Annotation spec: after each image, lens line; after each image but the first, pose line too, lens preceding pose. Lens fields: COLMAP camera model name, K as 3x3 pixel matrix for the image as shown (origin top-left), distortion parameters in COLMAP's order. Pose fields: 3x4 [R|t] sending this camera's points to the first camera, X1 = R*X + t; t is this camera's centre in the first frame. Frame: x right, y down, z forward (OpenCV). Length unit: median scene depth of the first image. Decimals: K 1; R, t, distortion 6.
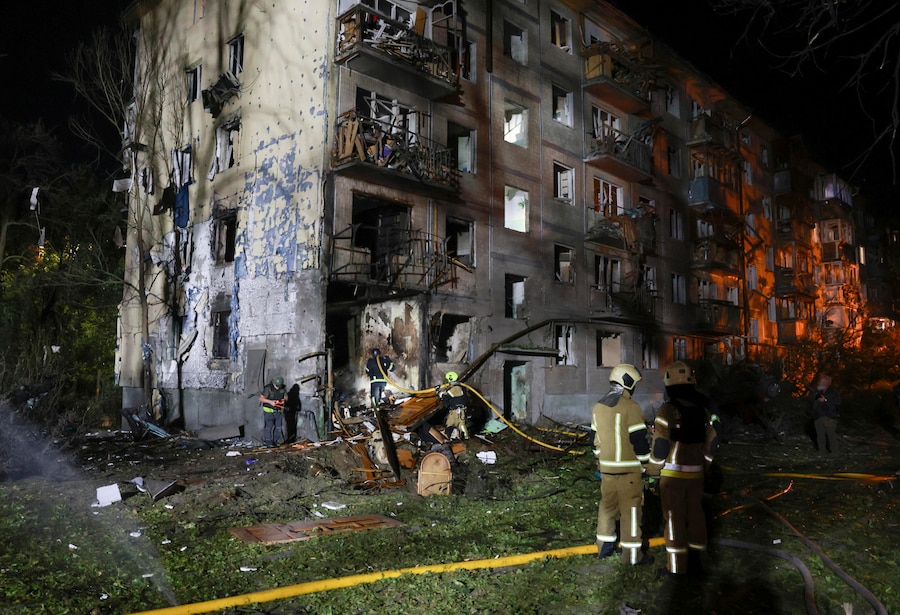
lens RADIAL K [[671.2, 0, 446.0], [0, 671.2, 310.9], [0, 0, 1]] dist [-0.026625, 0.012315]
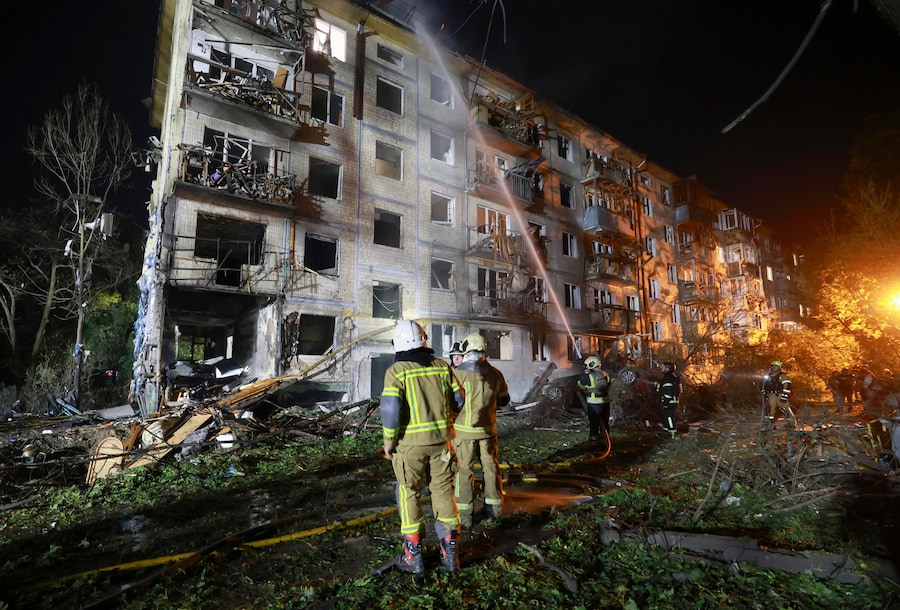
lens RADIAL K [[419.7, 0, 403.9], [0, 419.7, 324.1], [0, 0, 1]] dist [-0.027709, 0.001564]
pose [[0.979754, -0.030584, -0.197857, 0.250268], [0.027066, 0.999424, -0.020462, 0.033021], [0.198369, 0.014693, 0.980017, 0.235670]]
